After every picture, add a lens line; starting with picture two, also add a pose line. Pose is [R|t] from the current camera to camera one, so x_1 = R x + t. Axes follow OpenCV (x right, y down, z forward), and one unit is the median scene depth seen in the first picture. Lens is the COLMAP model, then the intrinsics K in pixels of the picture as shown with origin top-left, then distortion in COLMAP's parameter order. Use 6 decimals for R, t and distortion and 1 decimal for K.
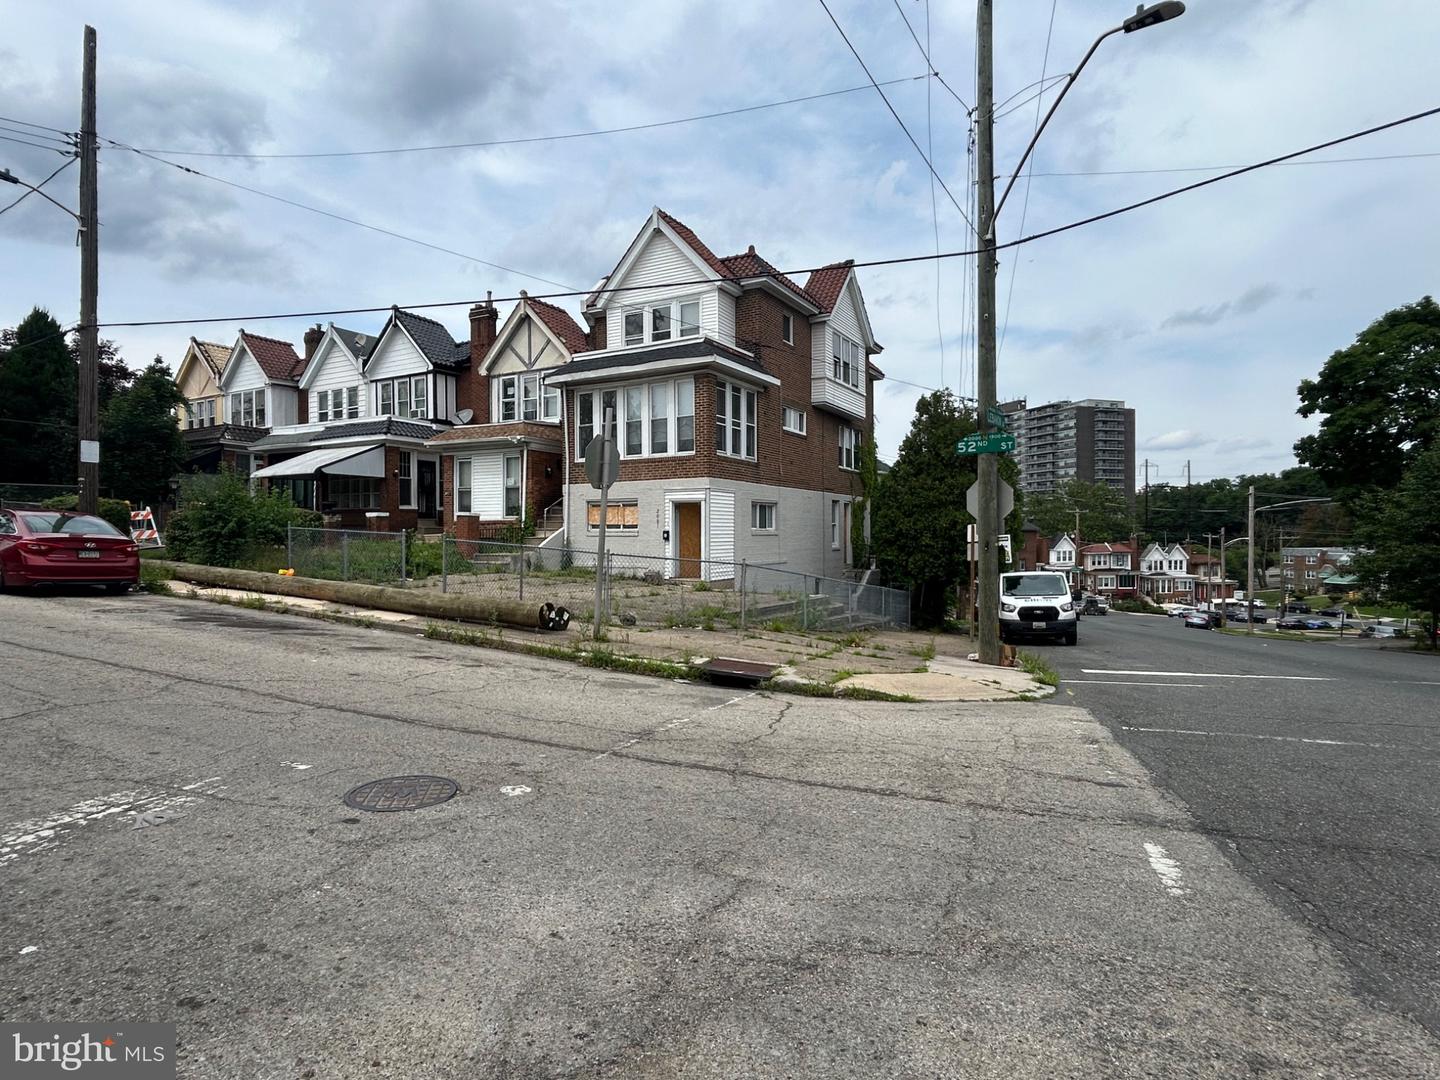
lens RADIAL K [[764.6, 0, 719.3], [0, 764.6, 538.7], [0, 0, 1]] dist [-0.002775, -0.000439]
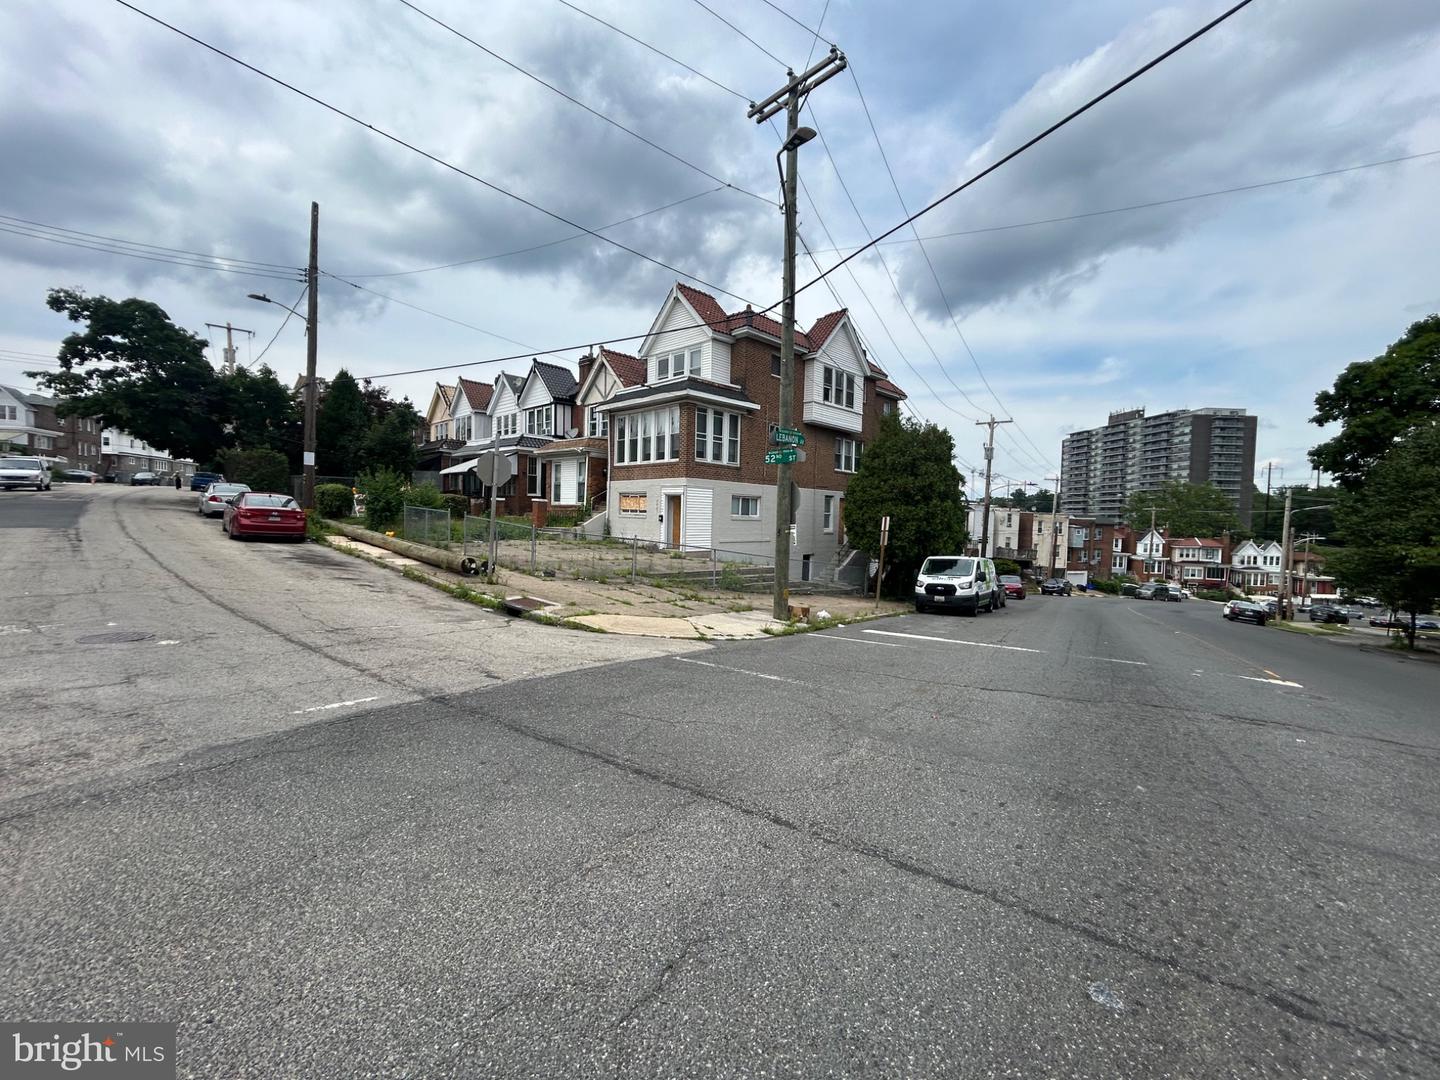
lens RADIAL K [[584.5, 0, 719.6], [0, 584.5, 537.1], [0, 0, 1]] dist [-0.002799, 0.001400]
pose [[0.965719, 0.037605, -0.256851, 0.245903], [-0.030595, 0.999044, 0.031236, -0.005225], [0.257780, -0.022307, 0.965946, -0.012918]]
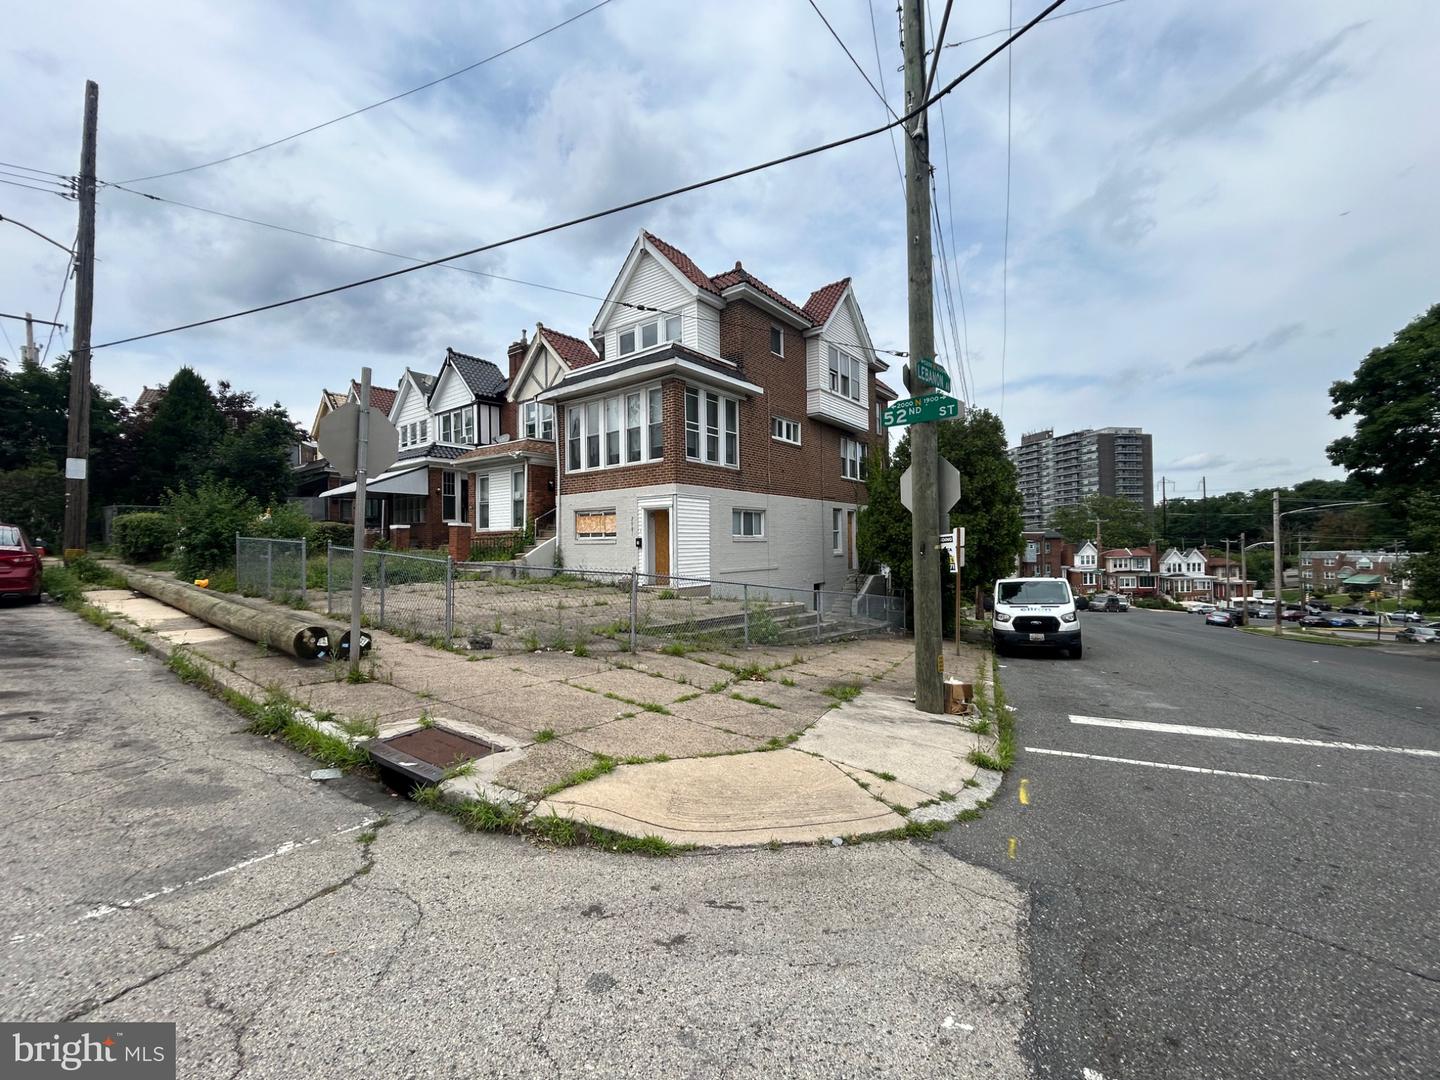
lens RADIAL K [[584.5, 0, 719.3], [0, 584.5, 537.9], [0, 0, 1]] dist [-0.002799, 0.001400]
pose [[0.989800, -0.010914, -0.142048, 0.113010], [0.008408, 0.999798, -0.018231, 0.003404], [0.142219, 0.016851, 0.989692, 0.199939]]
